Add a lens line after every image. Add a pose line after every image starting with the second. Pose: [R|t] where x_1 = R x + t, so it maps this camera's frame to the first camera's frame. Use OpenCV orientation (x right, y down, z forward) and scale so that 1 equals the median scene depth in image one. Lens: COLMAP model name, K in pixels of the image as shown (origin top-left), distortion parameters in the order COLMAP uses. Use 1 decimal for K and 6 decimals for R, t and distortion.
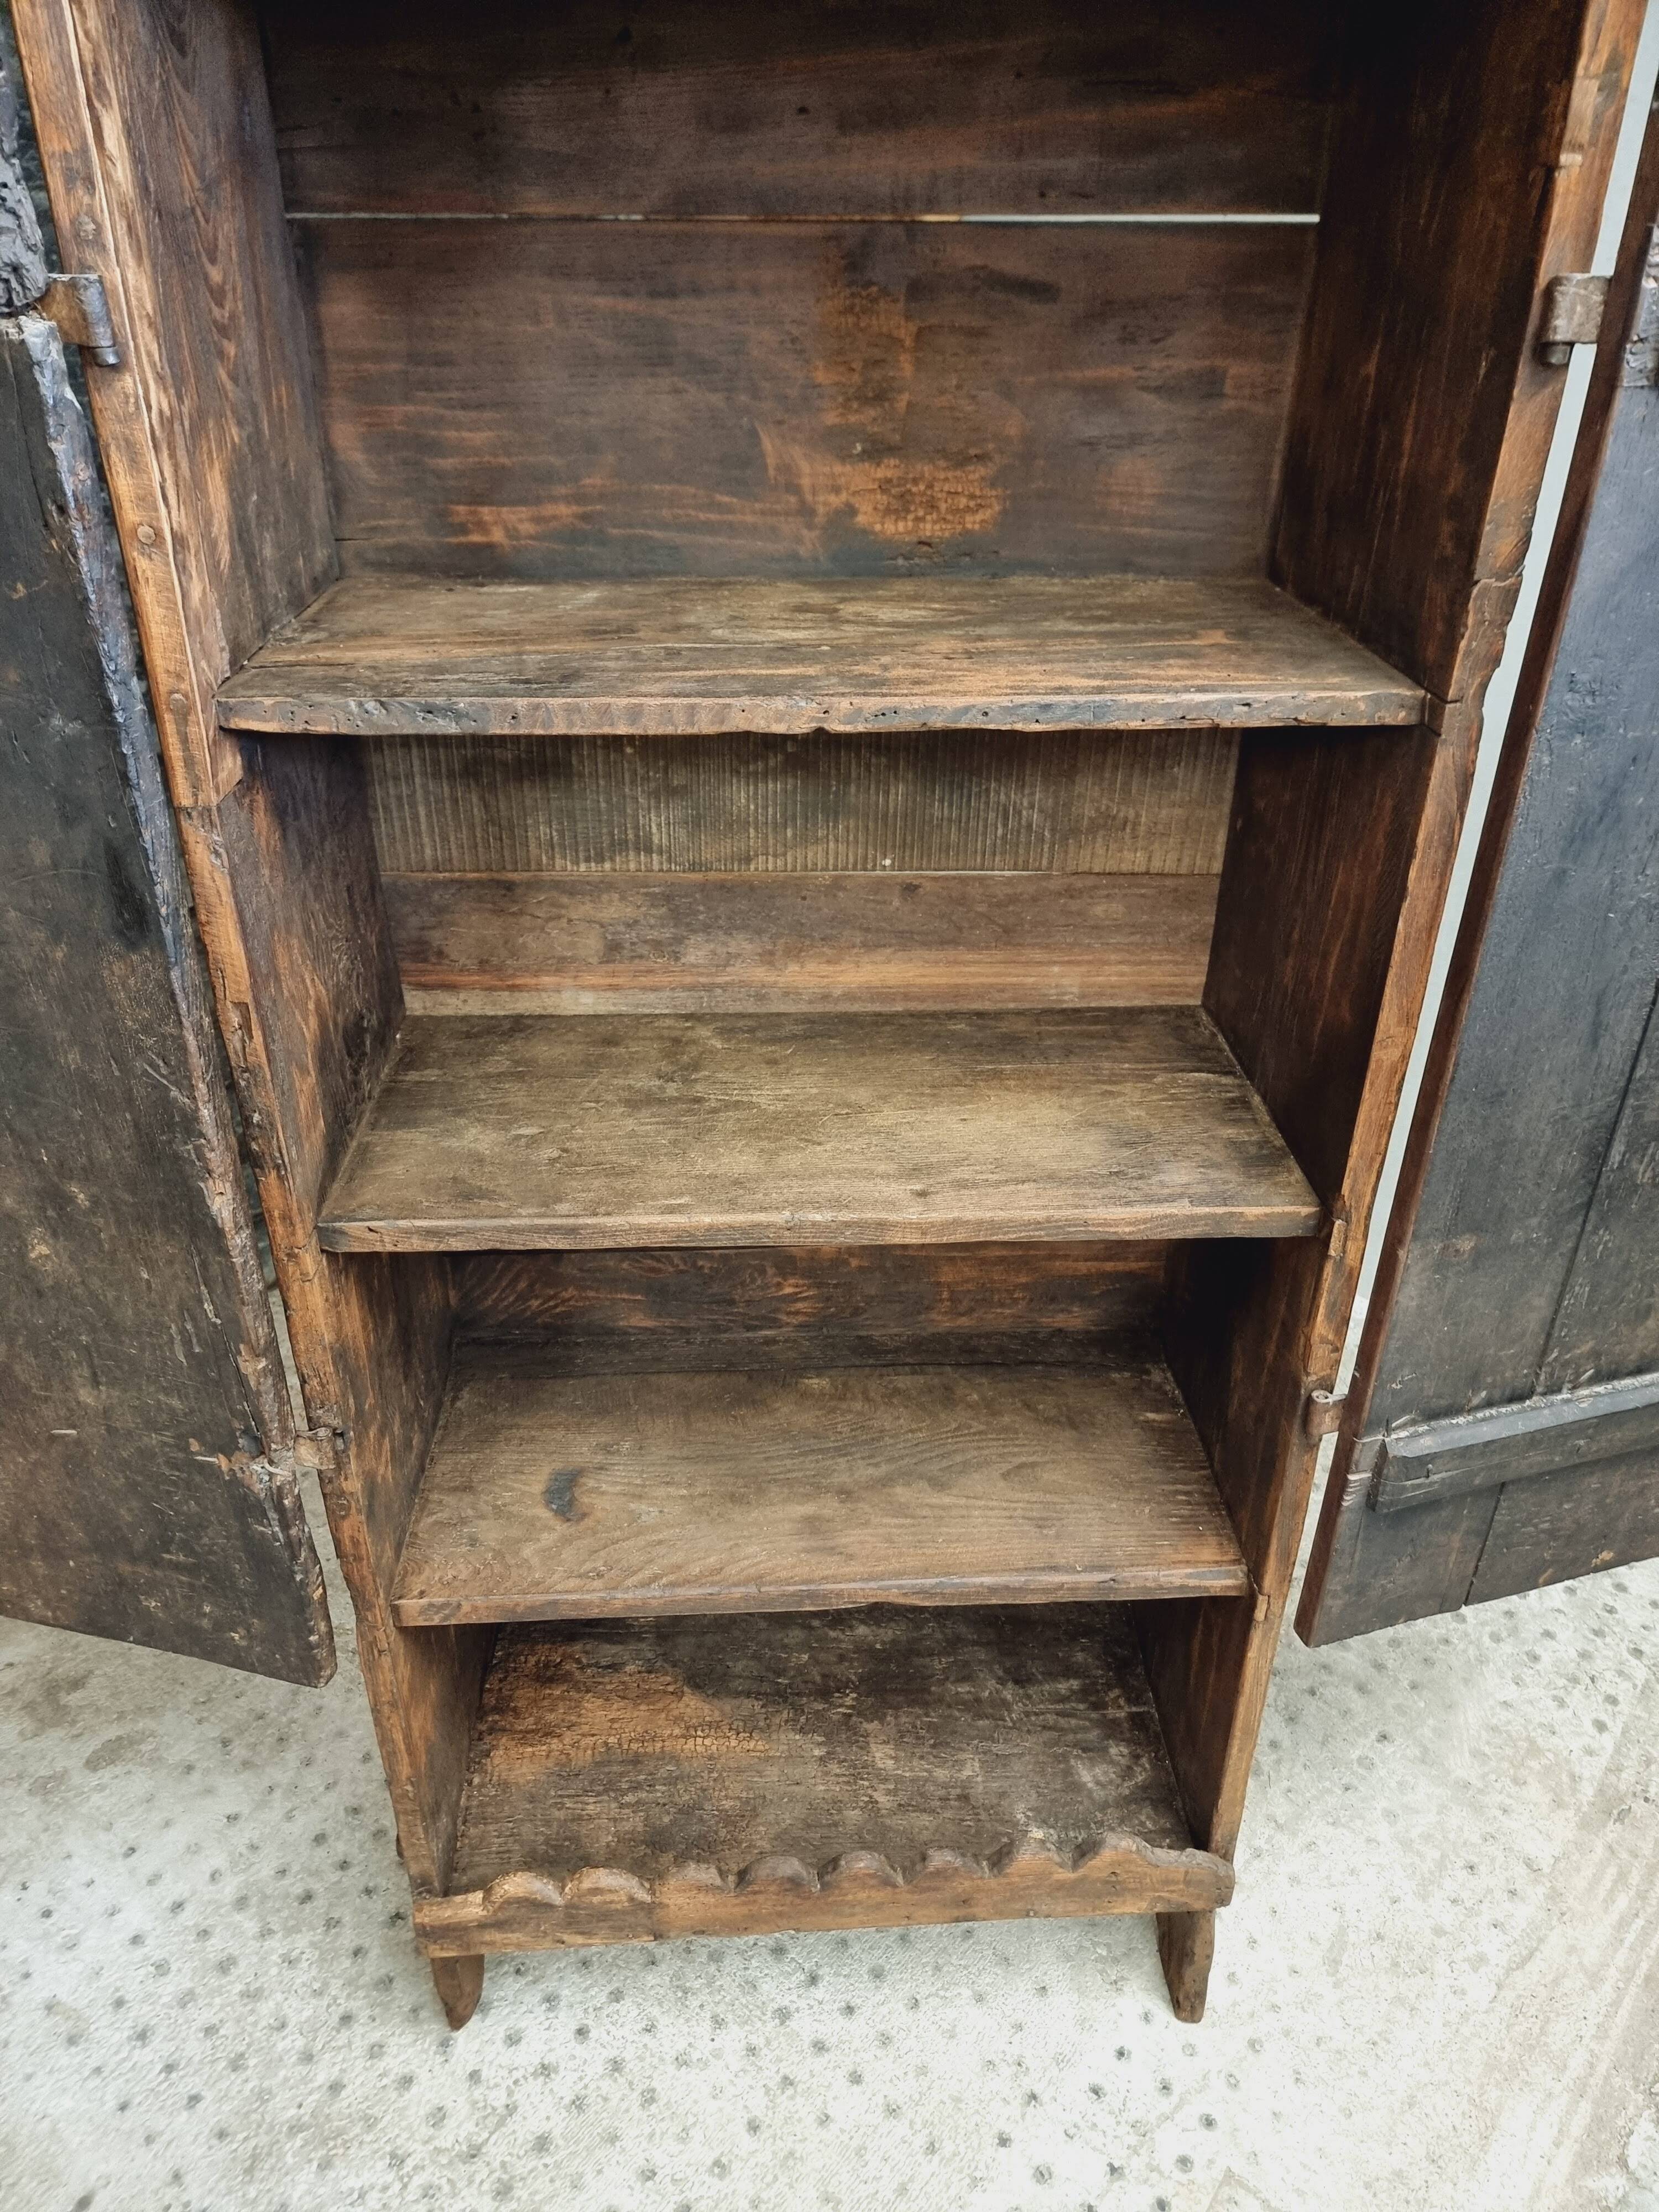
lens RADIAL K [[1521.9, 0, 821.2], [0, 1521.9, 1115.3], [0, 0, 1]] dist [0.057687, -0.053104]
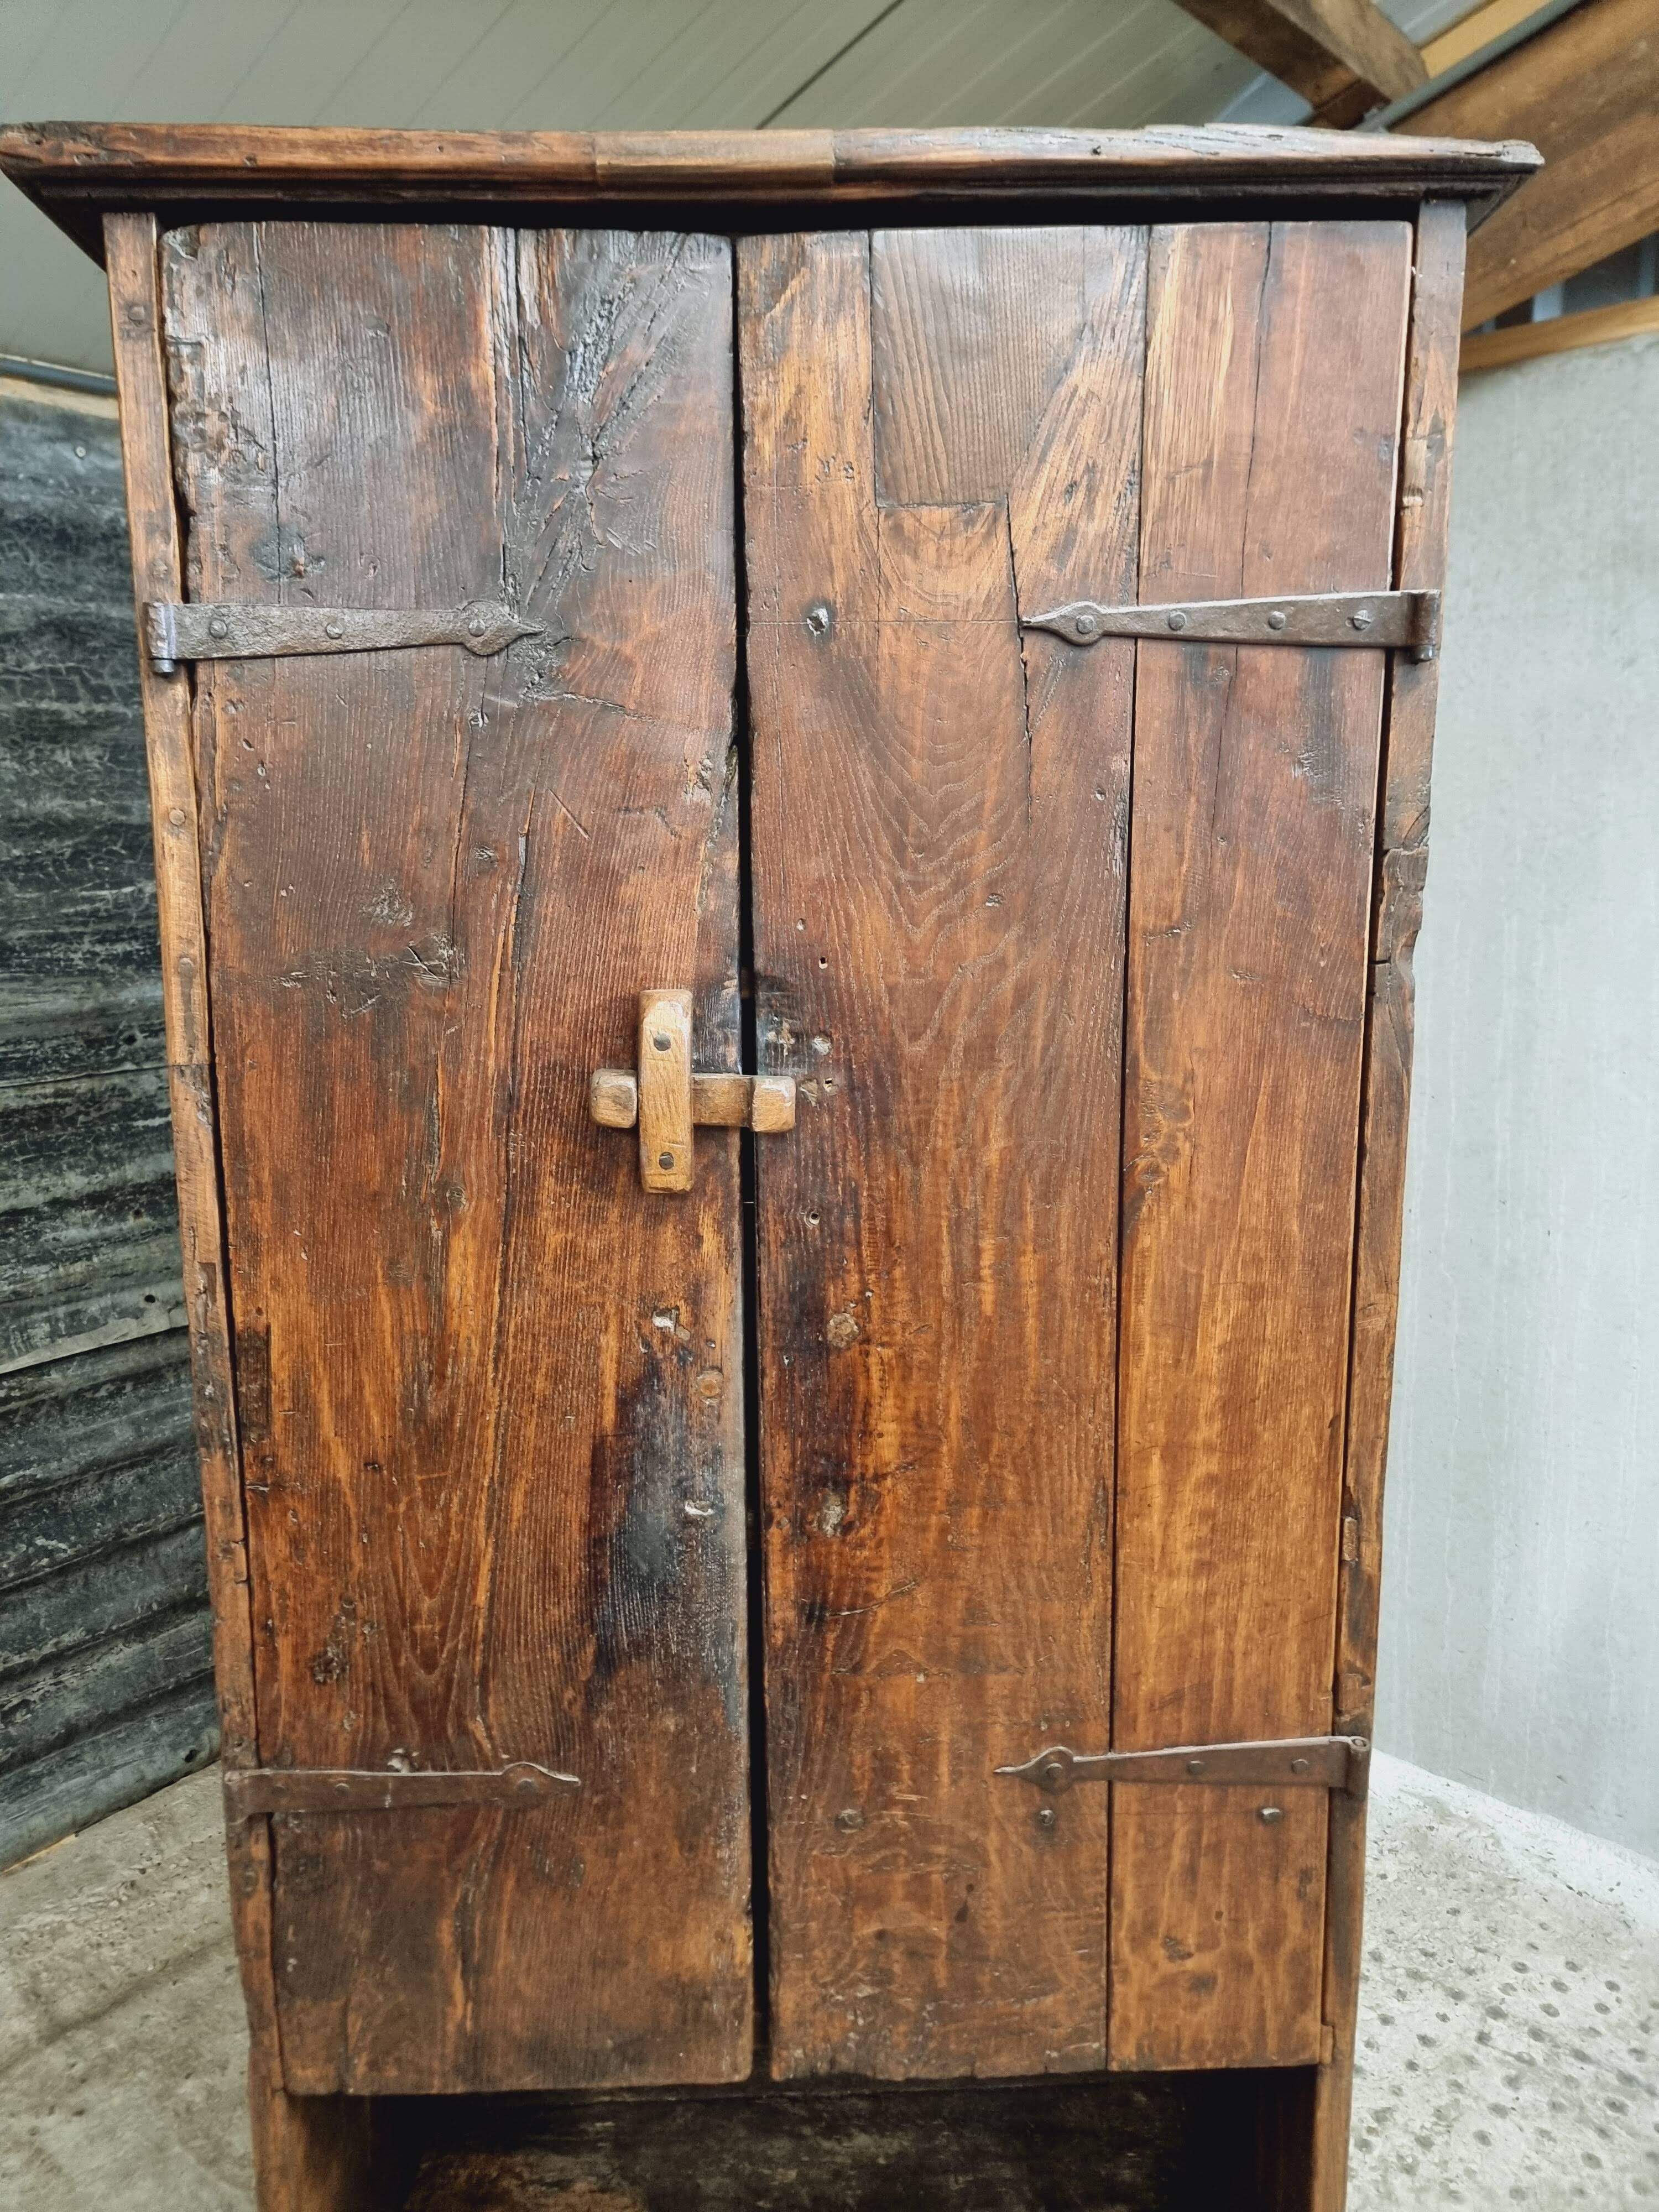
lens RADIAL K [[1521.2, 0, 805.5], [0, 1521.2, 1095.6], [0, 0, 1]] dist [0.060757, -0.051687]
pose [[0.999643, -0.006643, -0.025866, 0.024433], [-0.002752, 0.937780, -0.347220, 0.110177], [0.026563, 0.347168, 0.937427, 0.019247]]
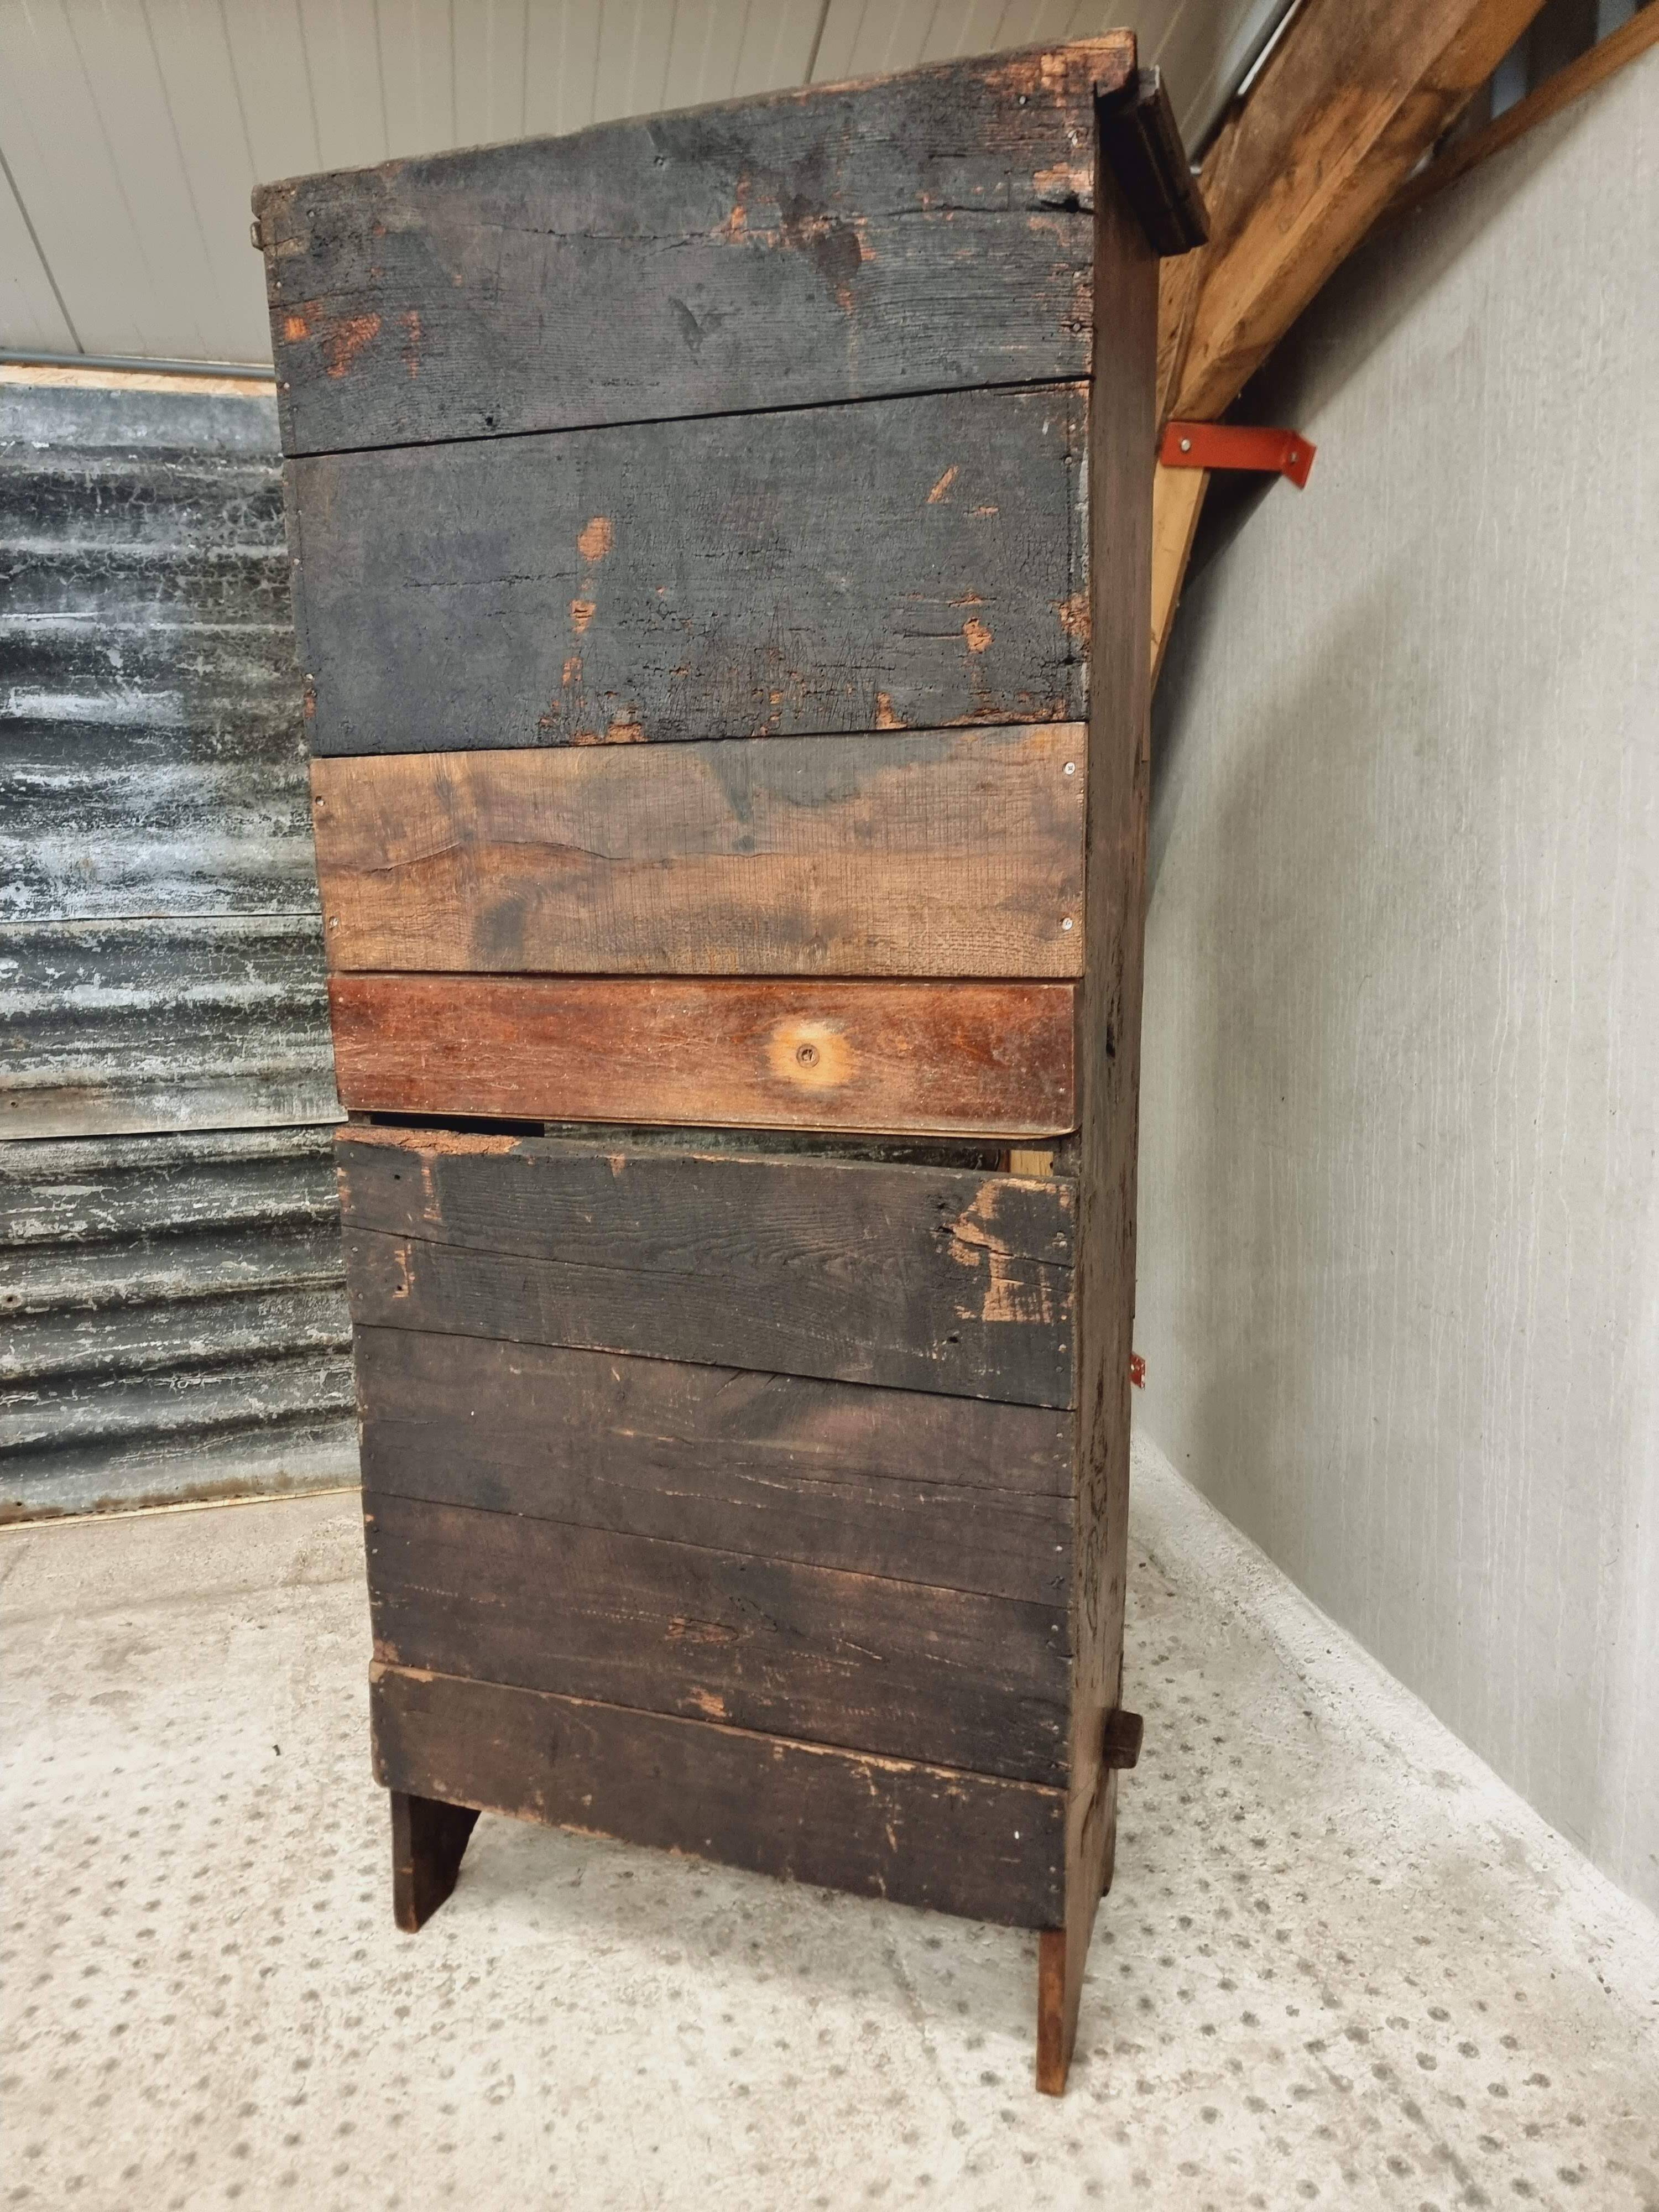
lens RADIAL K [[1521.9, 0, 824.5], [0, 1521.9, 1083.6], [0, 0, 1]] dist [0.057687, -0.053104]
pose [[0.802124, 0.080684, -0.591681, 0.832377], [-0.286987, 0.920990, -0.263470, 0.154297], [0.523675, 0.381140, 0.761904, 0.221777]]
